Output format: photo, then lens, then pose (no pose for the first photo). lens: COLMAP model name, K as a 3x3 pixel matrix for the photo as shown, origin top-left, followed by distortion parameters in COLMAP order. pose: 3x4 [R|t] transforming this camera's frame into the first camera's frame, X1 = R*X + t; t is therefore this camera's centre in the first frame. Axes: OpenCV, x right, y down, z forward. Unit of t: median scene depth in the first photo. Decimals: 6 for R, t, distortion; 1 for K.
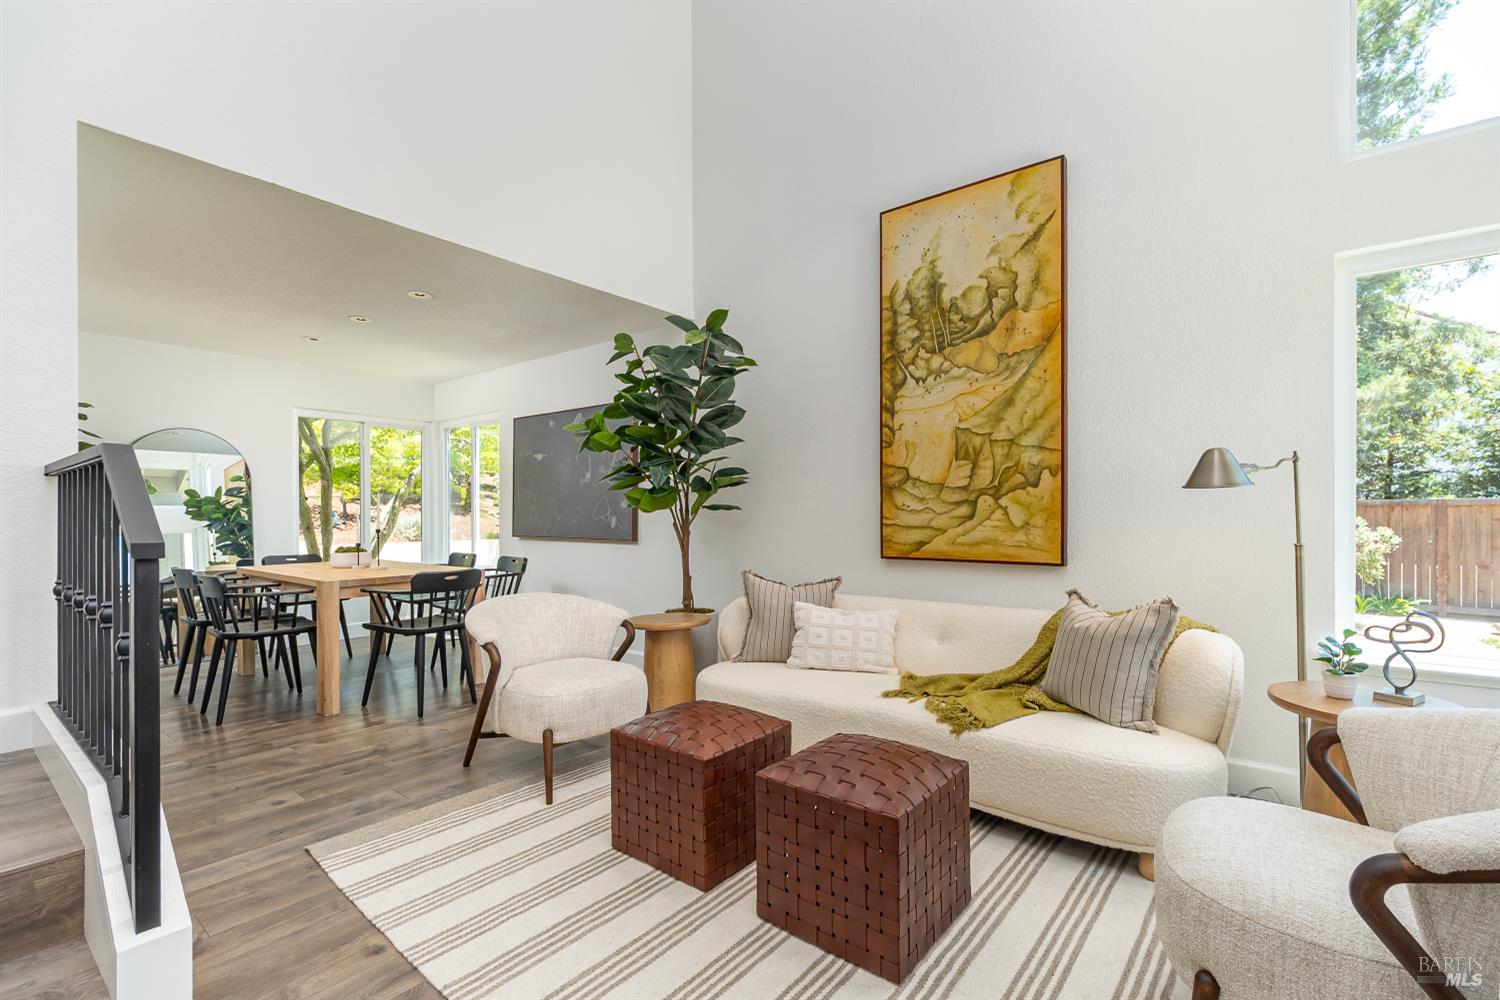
lens RADIAL K [[680.6, 0, 755.8], [0, 680.6, 511.5], [0, 0, 1]] dist [-0.000876, -0.000218]
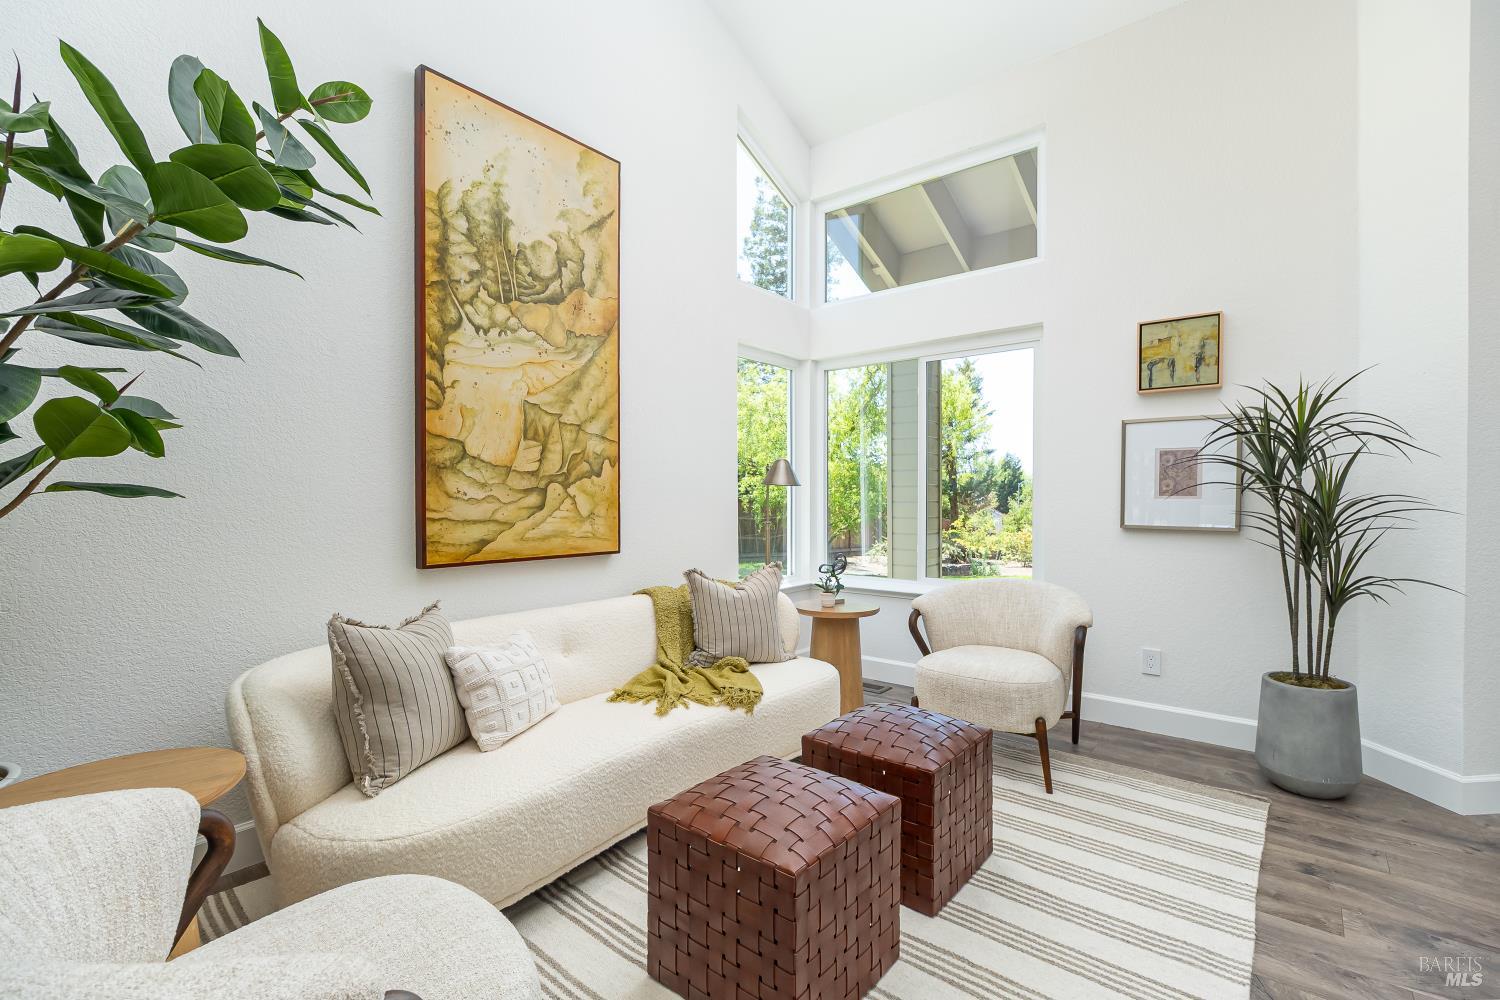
lens RADIAL K [[654.8, 0, 760.4], [0, 654.8, 501.6], [0, 0, 1]] dist [-0.002398, -0.000473]
pose [[0.013184, -0.000485, 0.999913, -0.512390], [-0.002236, 0.999997, 0.000514, -0.000193], [-0.999911, -0.002243, 0.013183, 0.705946]]
